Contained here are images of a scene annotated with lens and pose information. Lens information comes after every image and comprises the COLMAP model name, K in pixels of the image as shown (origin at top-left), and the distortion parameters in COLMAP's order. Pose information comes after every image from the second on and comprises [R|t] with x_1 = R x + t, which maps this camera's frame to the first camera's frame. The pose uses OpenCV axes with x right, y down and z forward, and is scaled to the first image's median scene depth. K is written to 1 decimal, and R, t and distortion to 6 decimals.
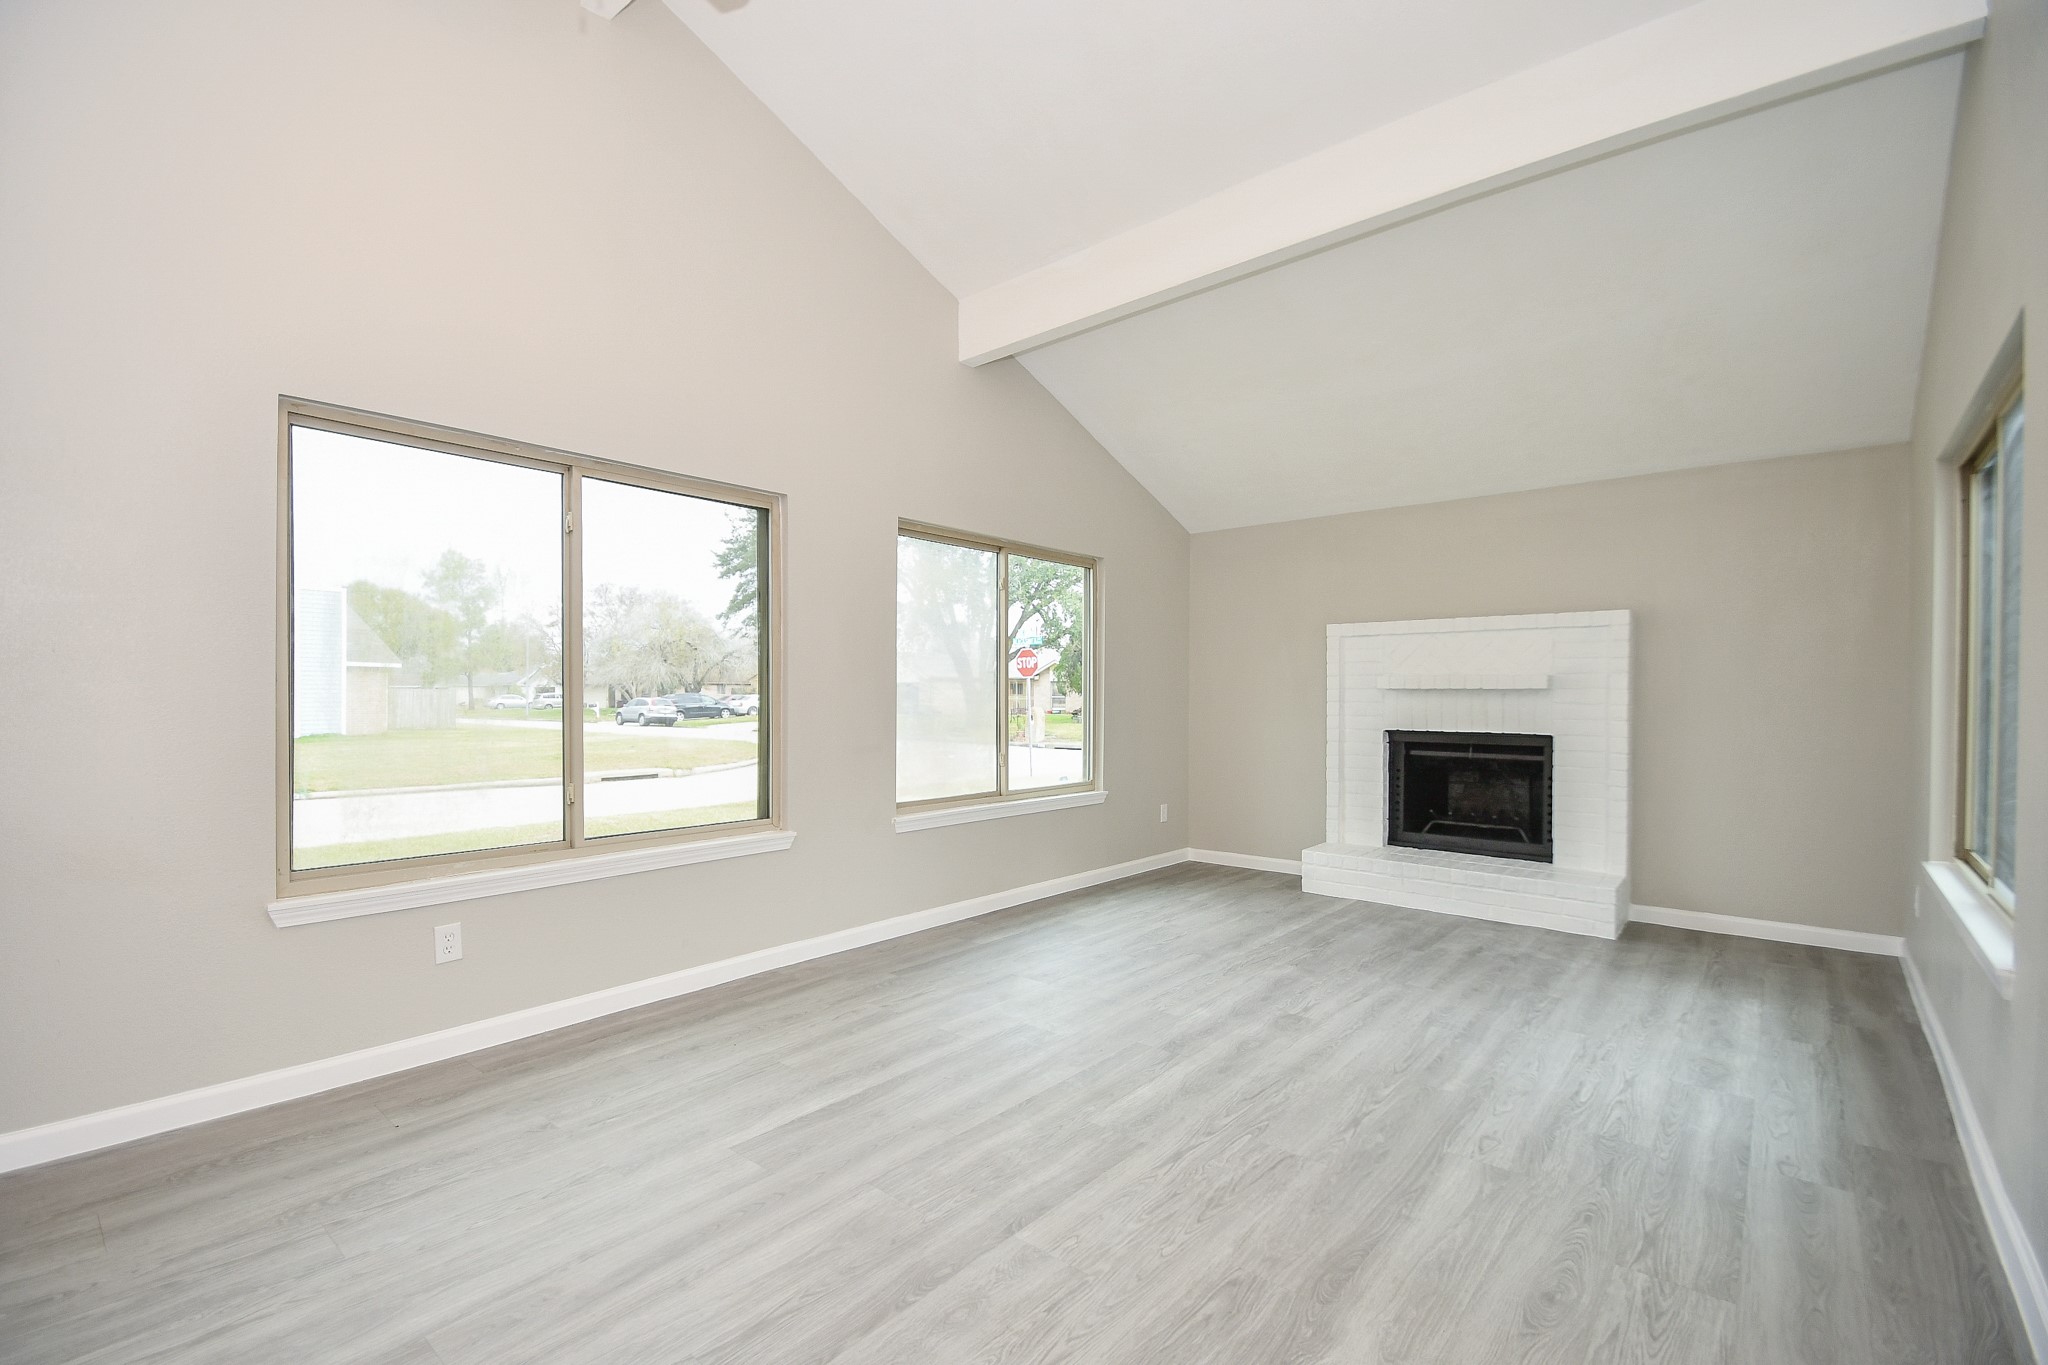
lens RADIAL K [[902.4, 0, 994.3], [0, 902.4, 699.8], [0, 0, 1]] dist [0.019617, -0.016563]
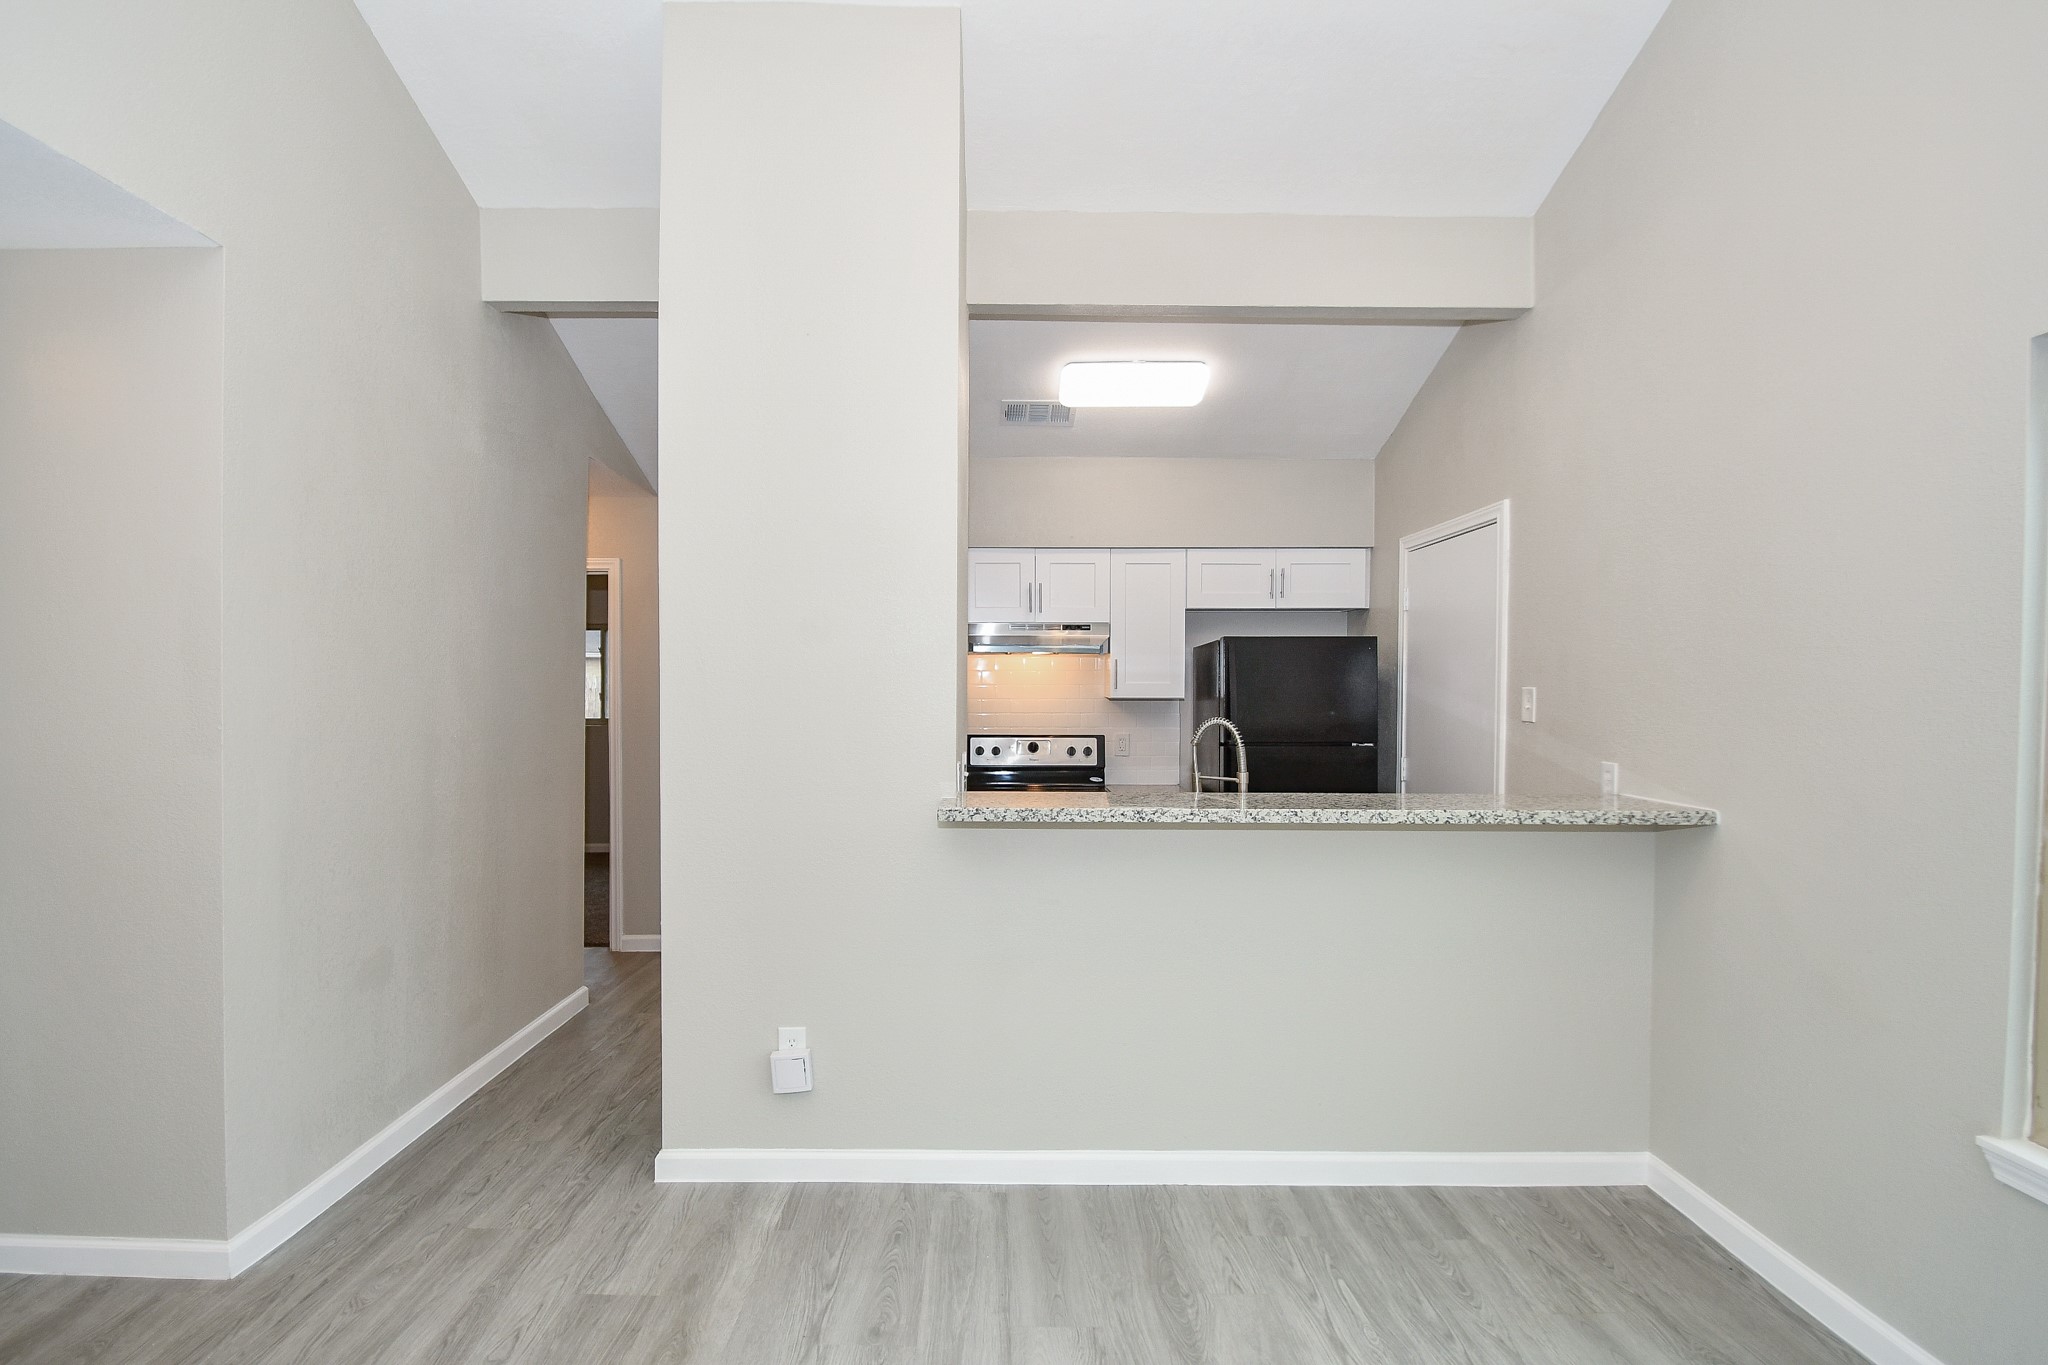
lens RADIAL K [[988.2, 0, 995.0], [0, 988.2, 695.9], [0, 0, 1]] dist [-0.002310, -0.001462]
pose [[-0.745204, -0.003838, -0.666826, 0.162236], [-0.013351, 0.999869, 0.009165, -0.071382], [0.666703, 0.015732, -0.745157, 0.844838]]
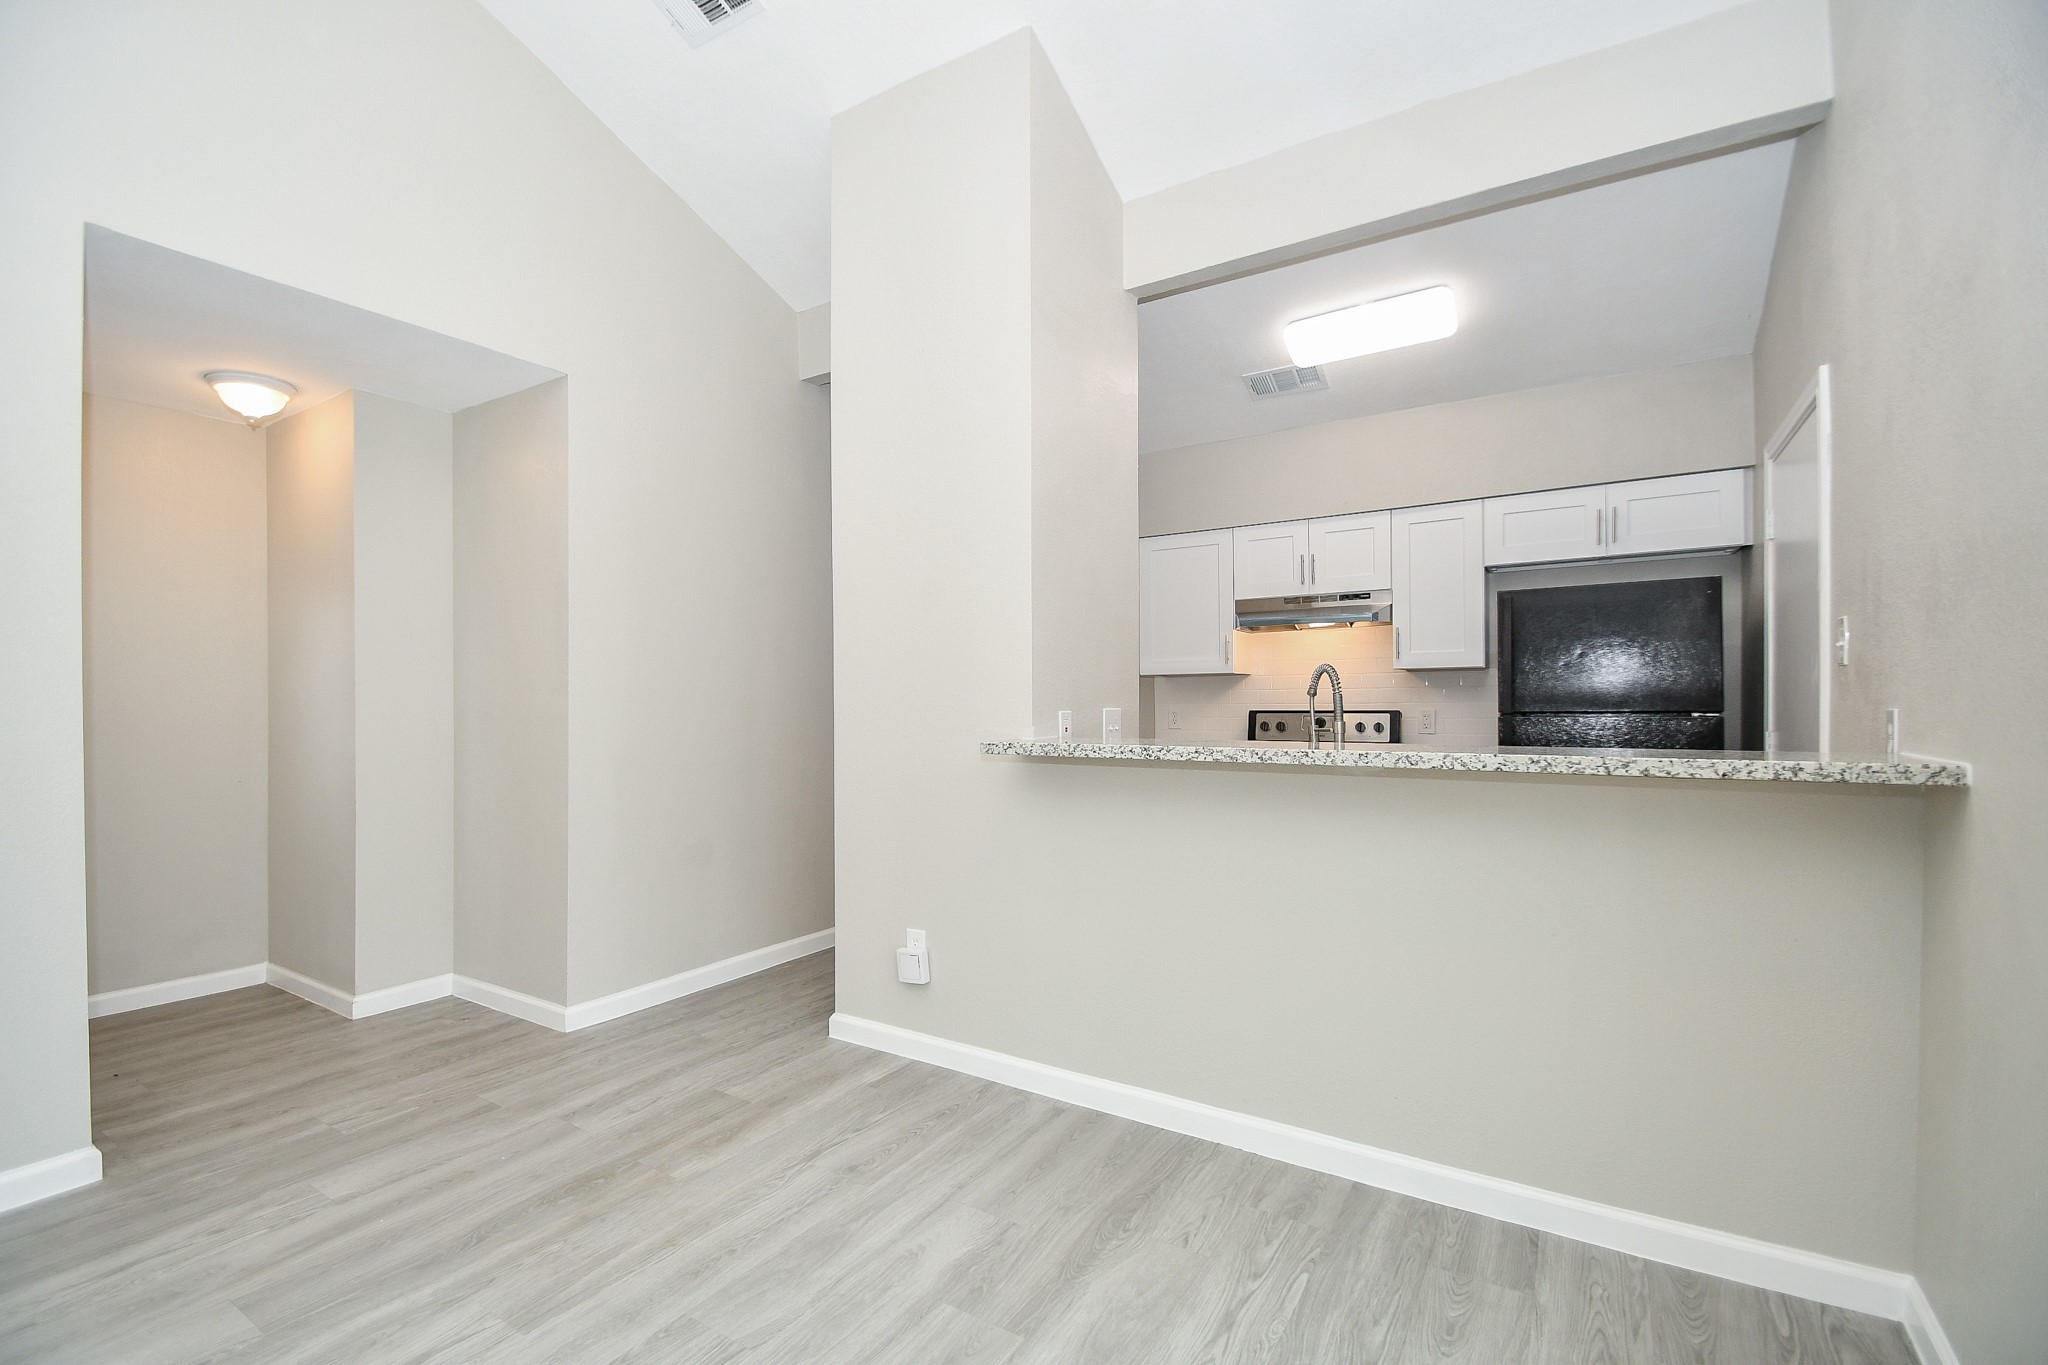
lens RADIAL K [[902.4, 0, 994.3], [0, 902.4, 699.8], [0, 0, 1]] dist [0.019617, -0.016563]
pose [[-0.989041, -0.002574, -0.147618, -0.224931], [-0.002808, 0.999995, 0.001377, -0.012649], [0.147613, 0.001776, -0.989044, 1.035224]]
